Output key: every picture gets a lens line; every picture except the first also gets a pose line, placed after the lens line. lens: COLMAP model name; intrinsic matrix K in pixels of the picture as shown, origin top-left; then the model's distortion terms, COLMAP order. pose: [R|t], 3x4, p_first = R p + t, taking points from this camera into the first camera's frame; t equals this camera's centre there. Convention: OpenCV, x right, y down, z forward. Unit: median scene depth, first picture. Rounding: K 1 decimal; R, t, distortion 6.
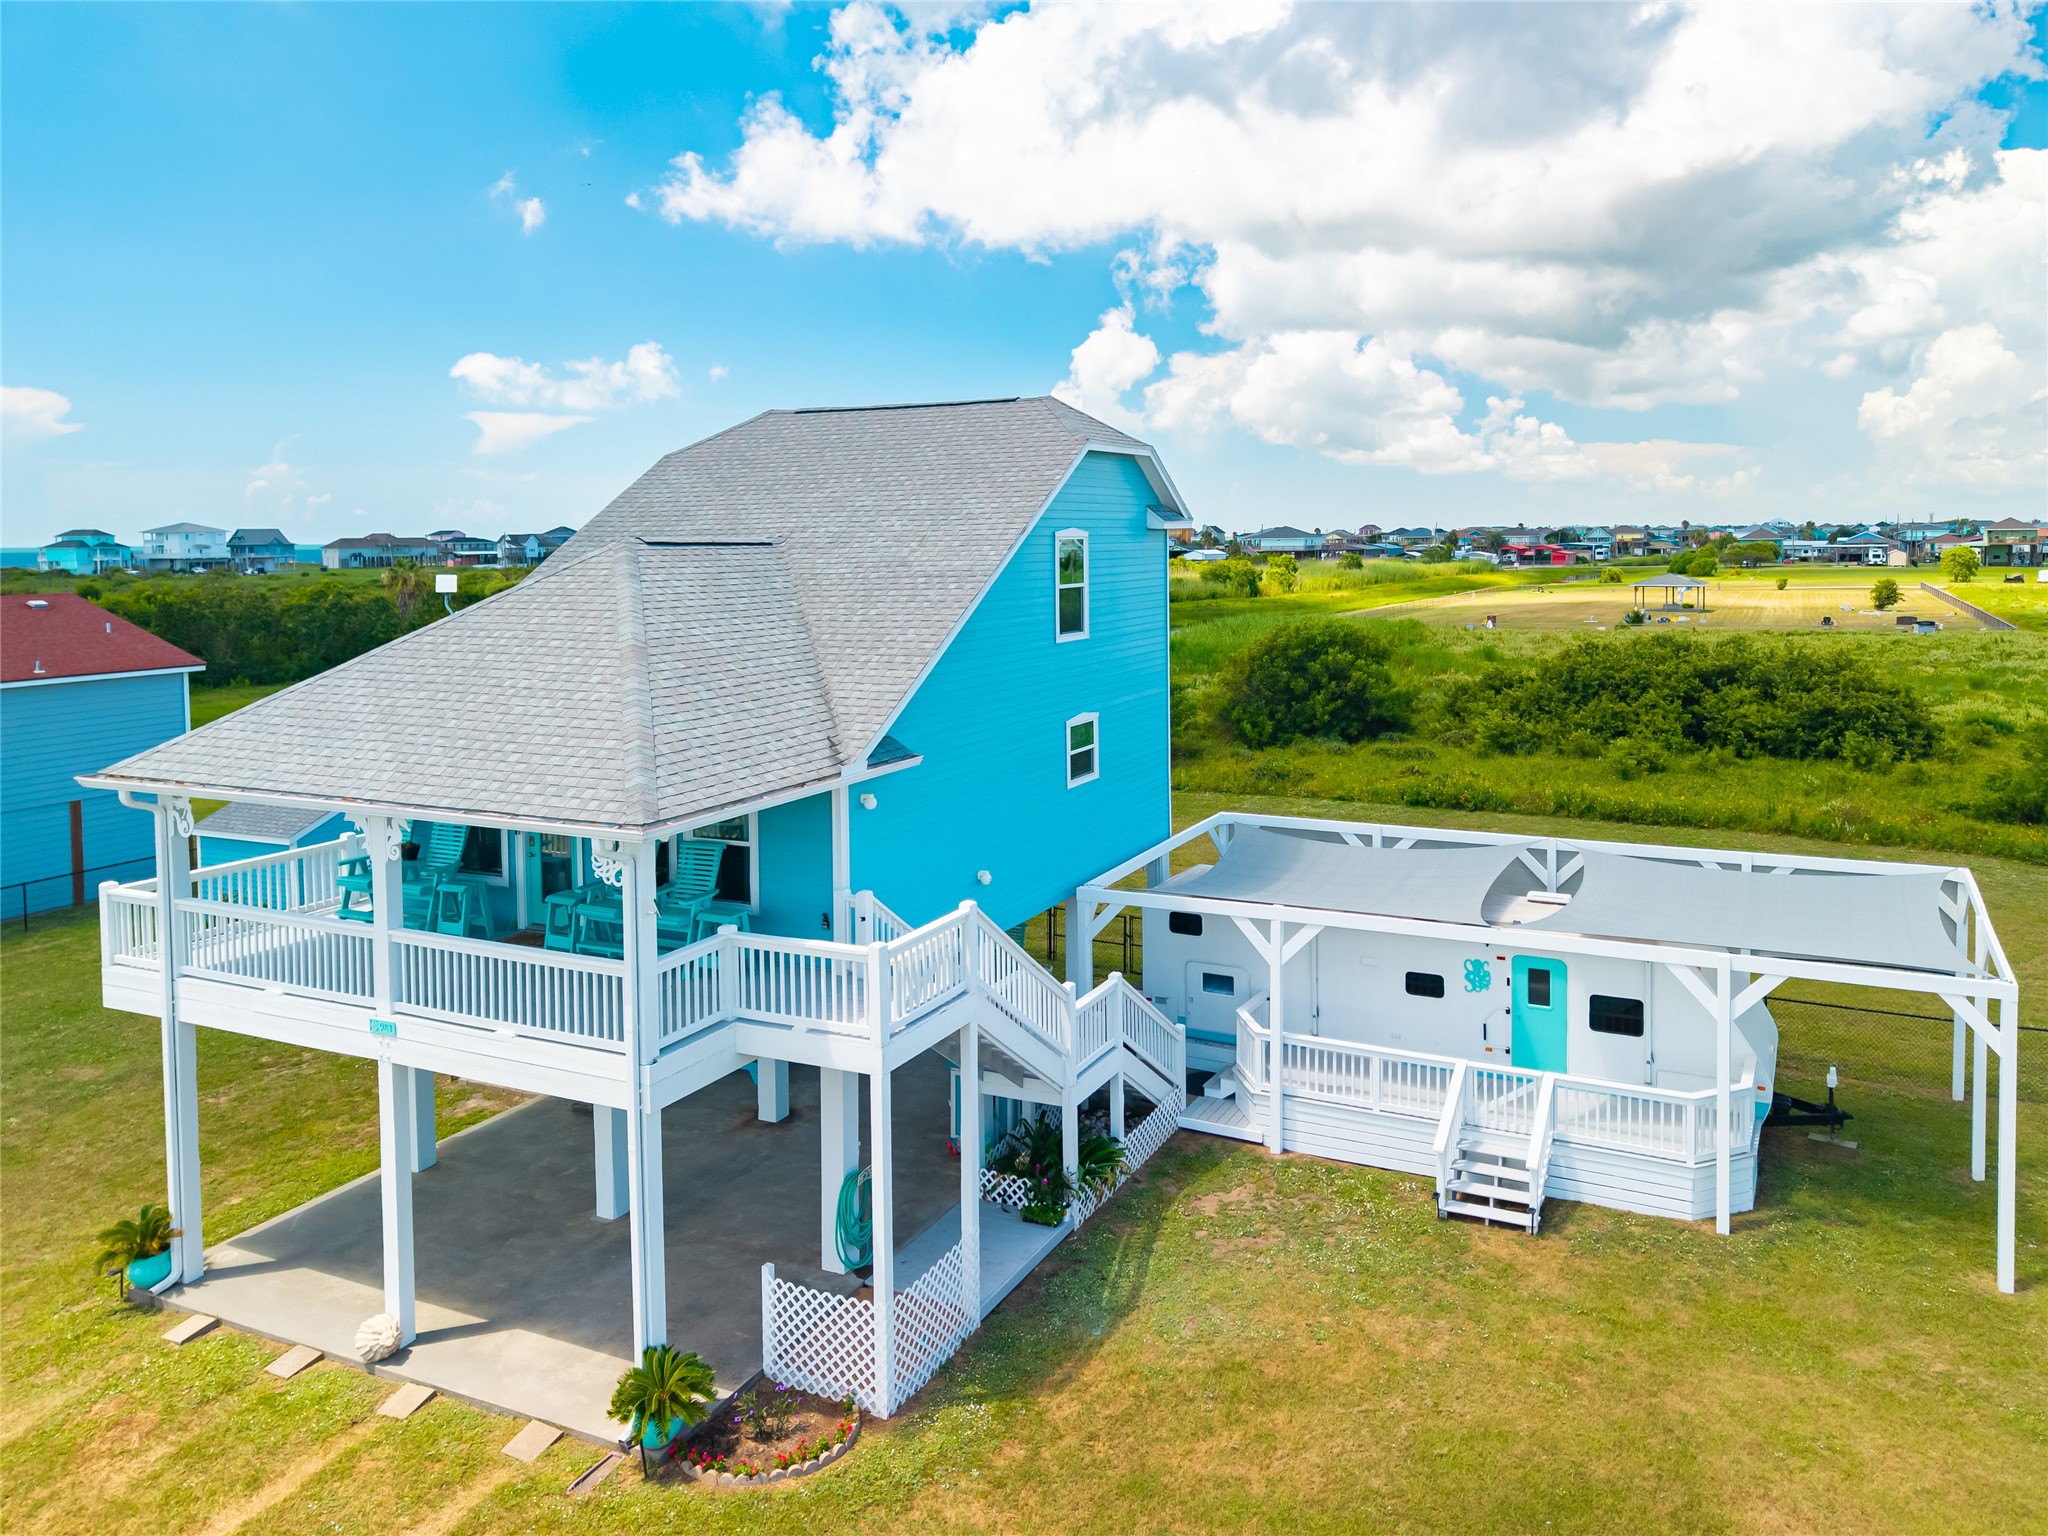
lens RADIAL K [[1447.8, 0, 1131.9], [0, 1447.8, 647.7], [0, 0, 1]] dist [0.020561, -0.032963]
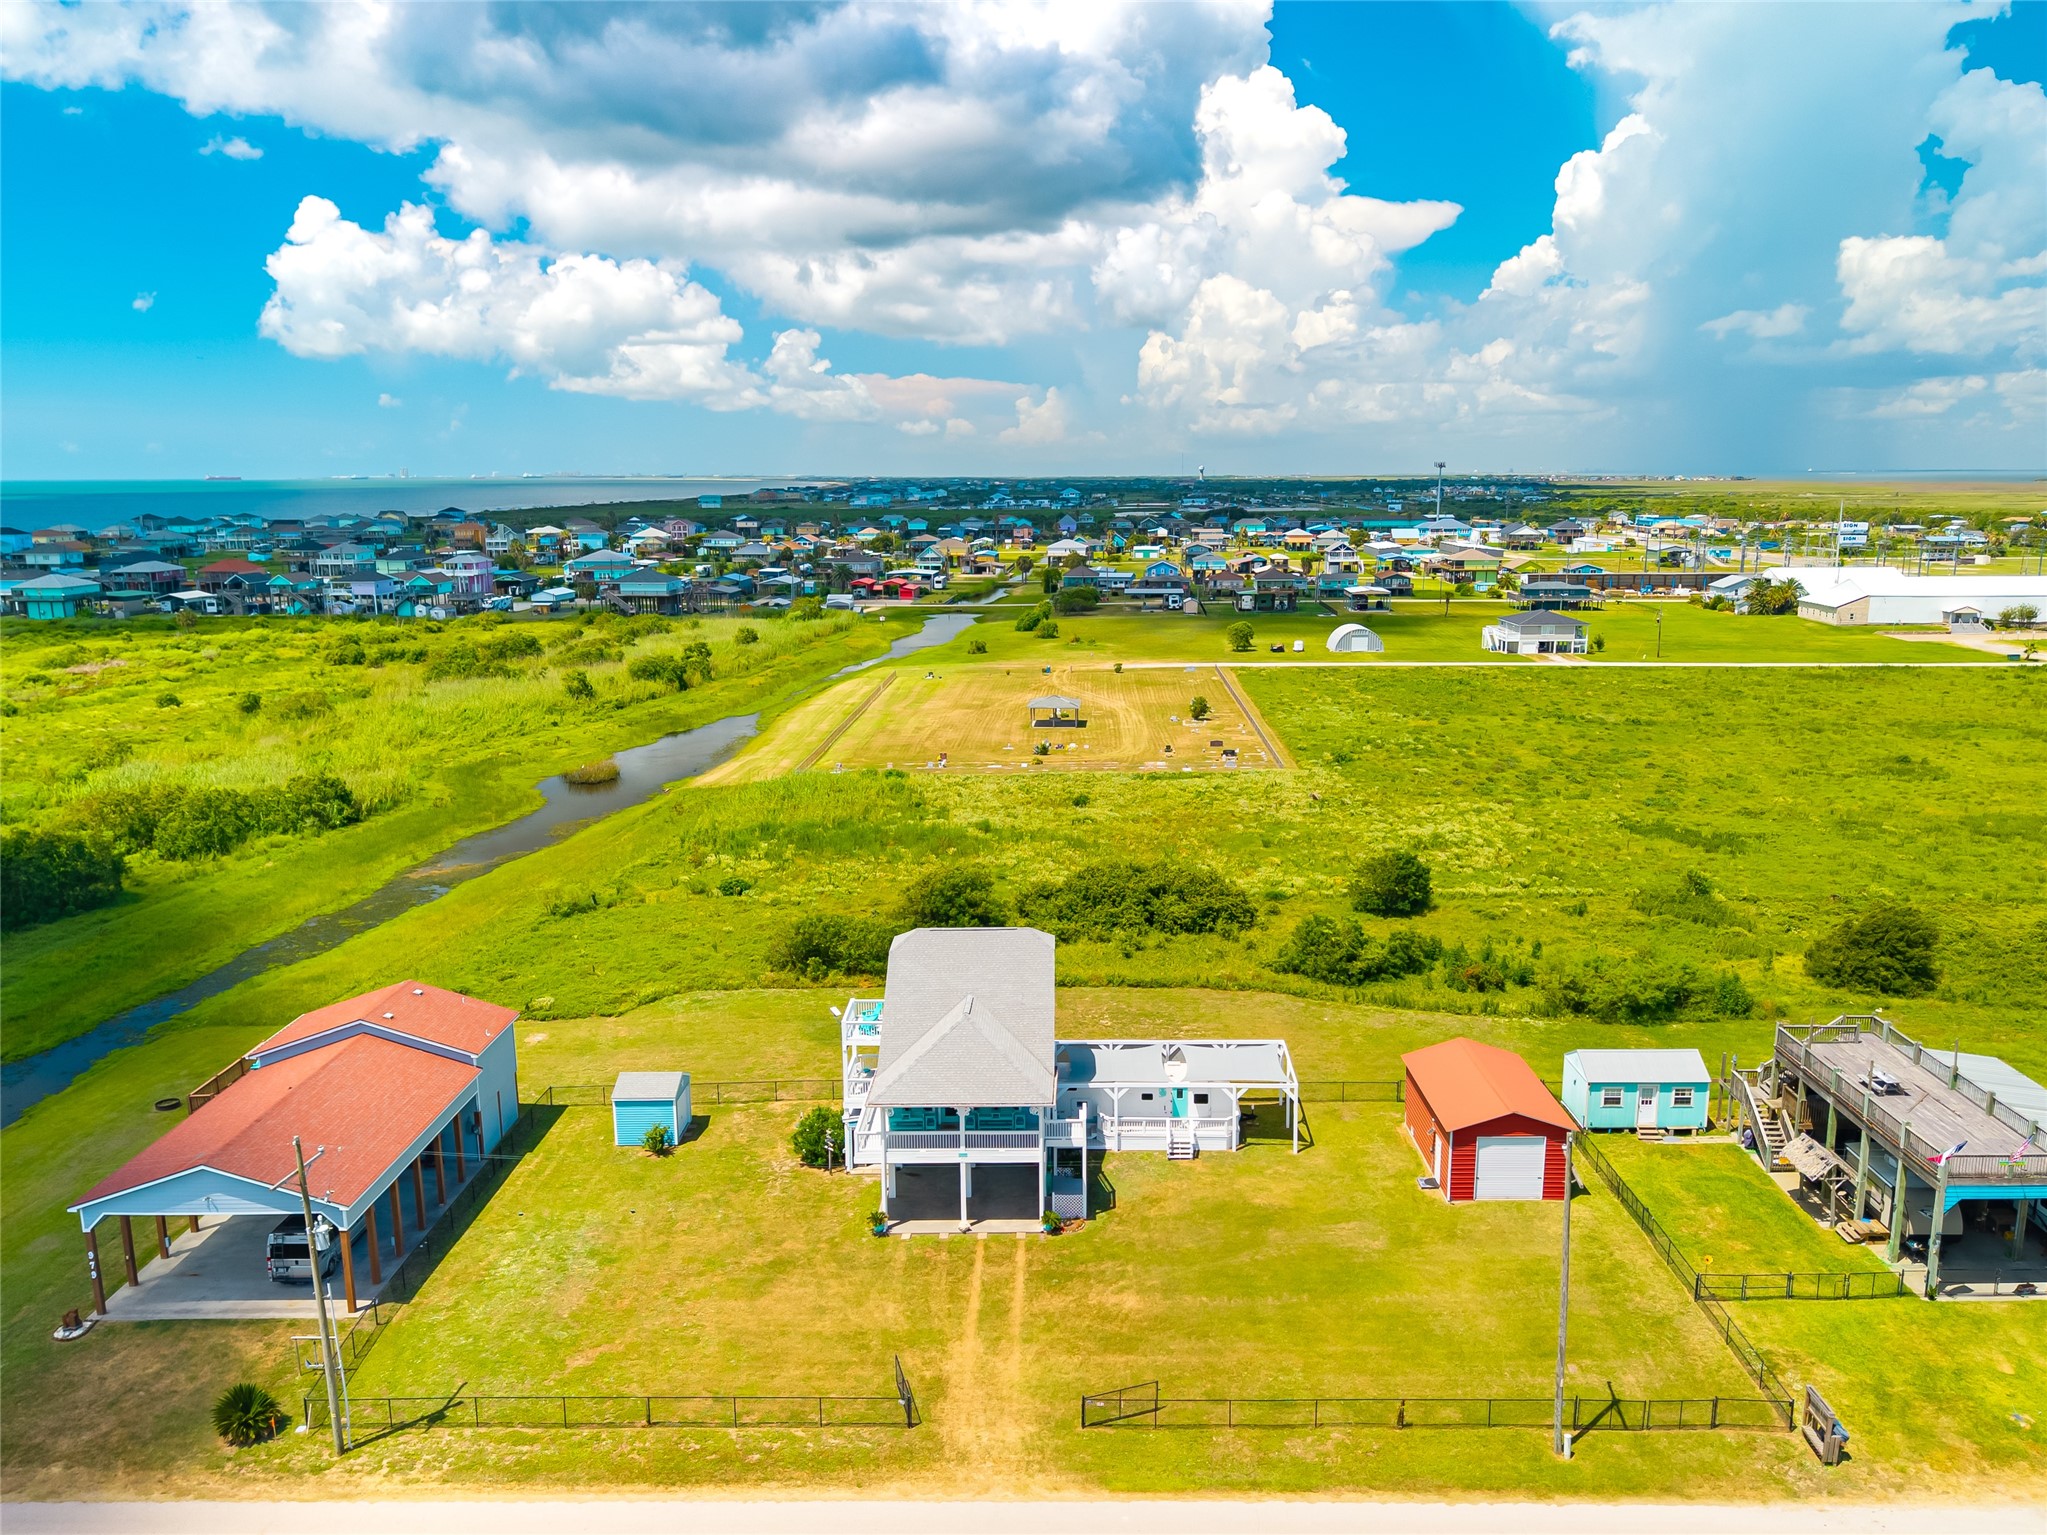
lens RADIAL K [[1664.7, 0, 1114.7], [0, 1664.7, 807.4], [0, 0, 1]] dist [0.048606, -0.058708]
pose [[0.897860, -0.072478, 0.434275, -1.579704], [0.014391, 0.990661, 0.135583, -1.011257], [-0.440047, -0.115485, 0.890518, -2.468310]]
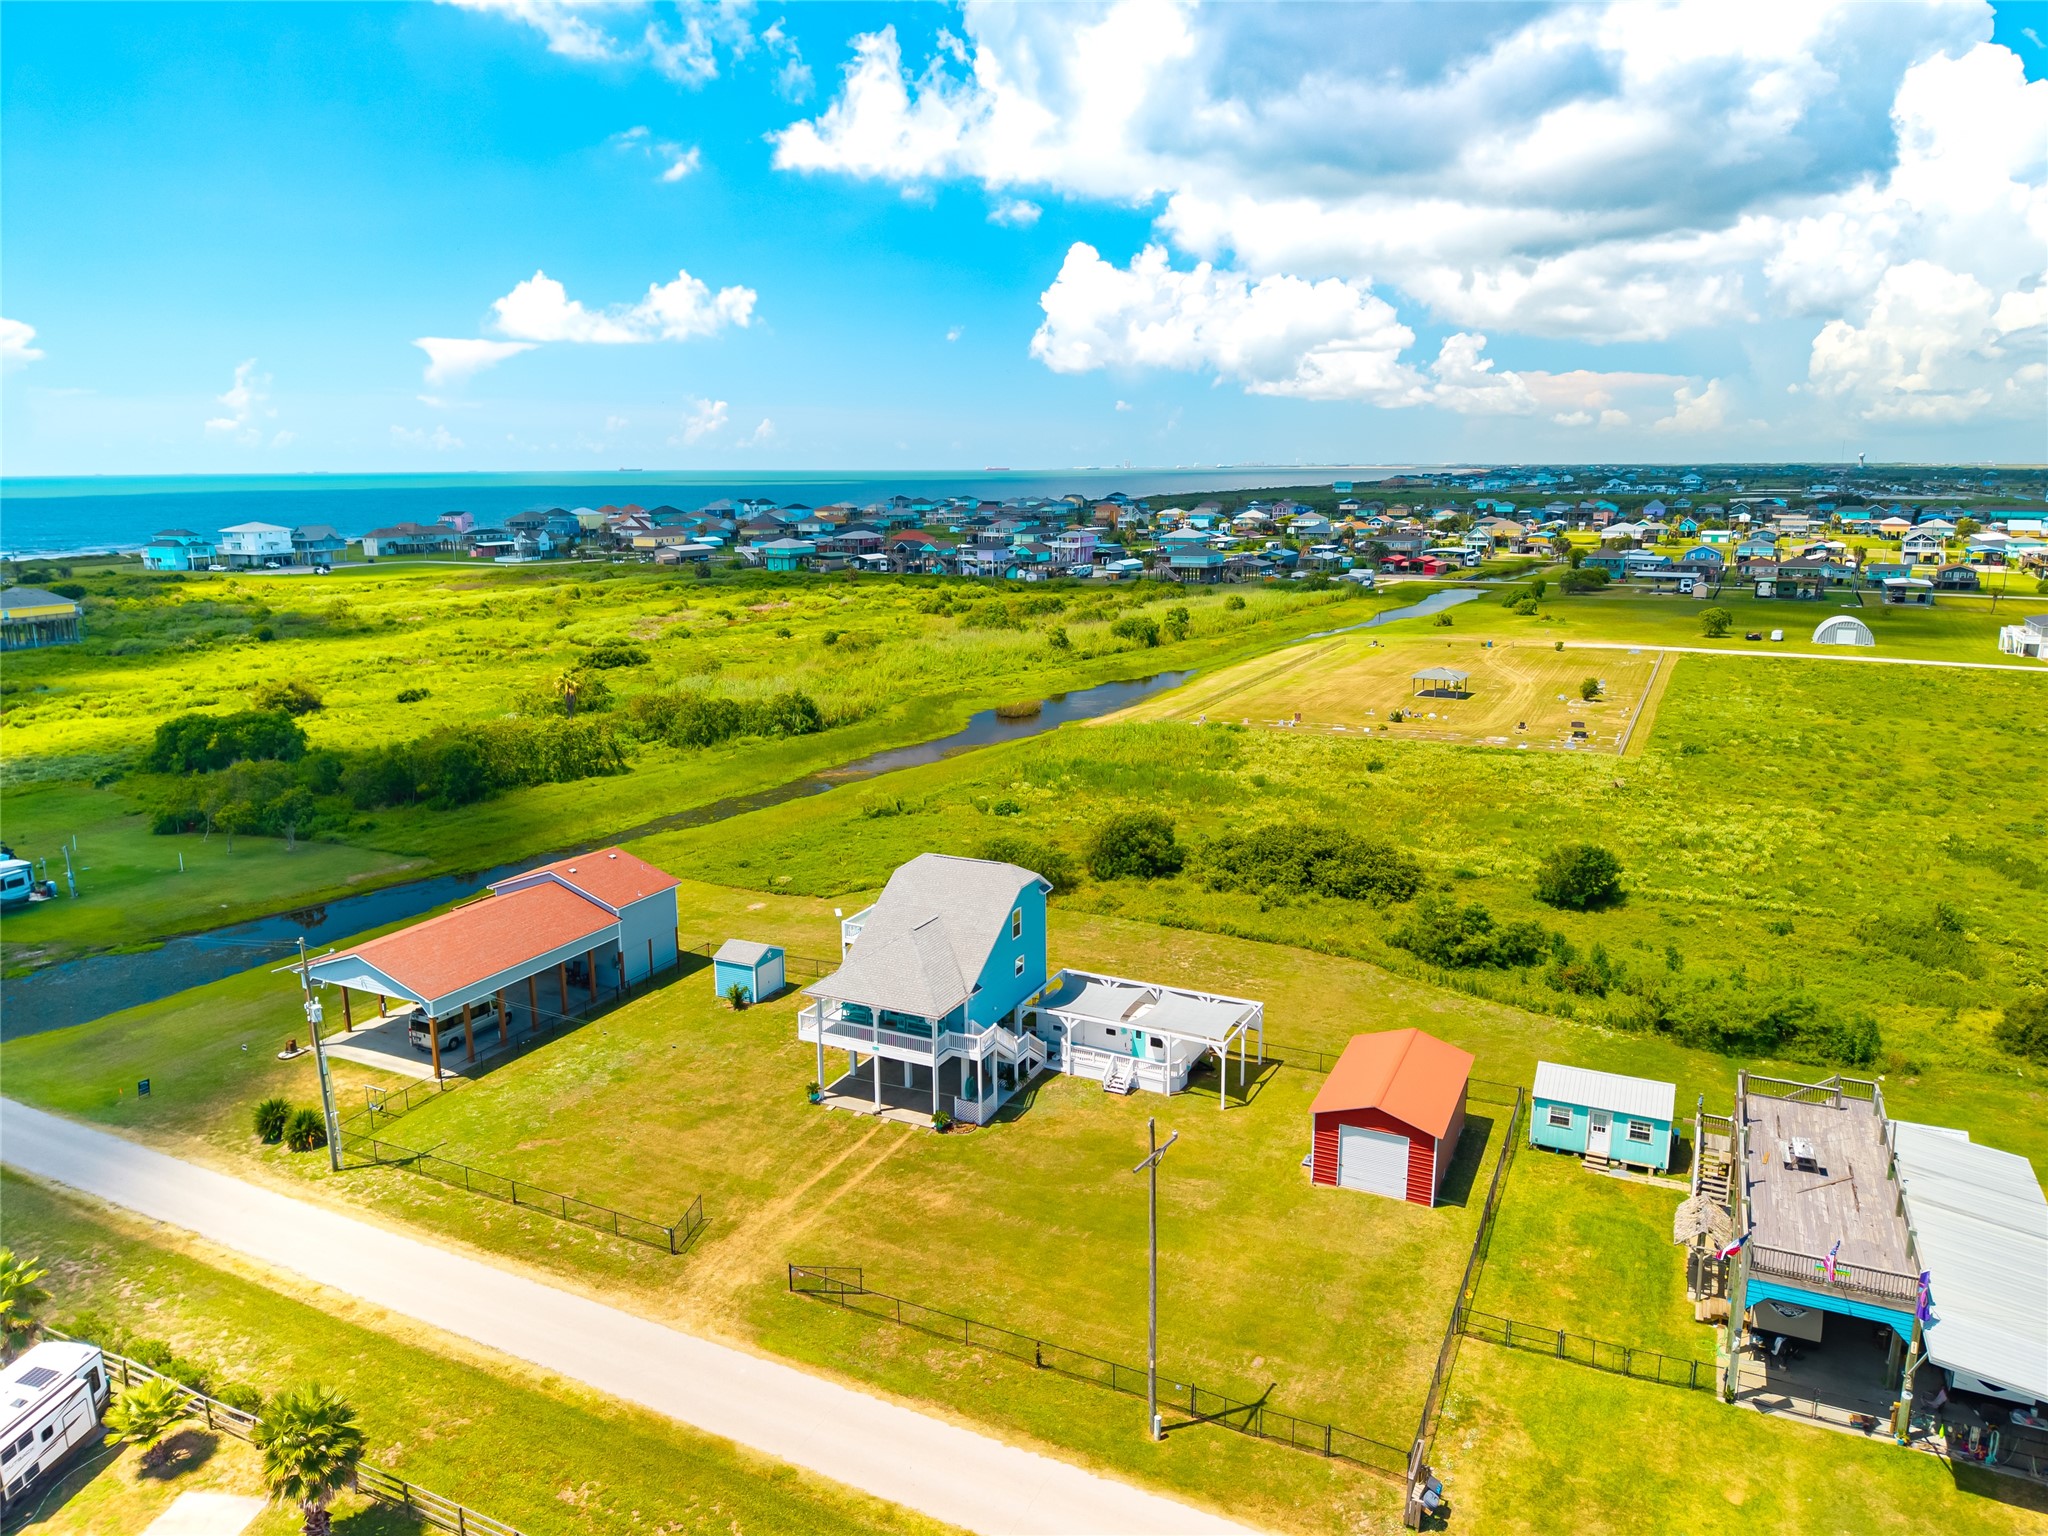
lens RADIAL K [[1447.8, 0, 1041.7], [0, 1447.8, 783.7], [0, 0, 1]] dist [0.020561, -0.032963]
pose [[0.999759, 0.016379, -0.014585, 0.069676], [-0.013911, 0.987718, 0.155630, -1.011165], [0.016955, -0.155389, 0.987708, -2.677649]]
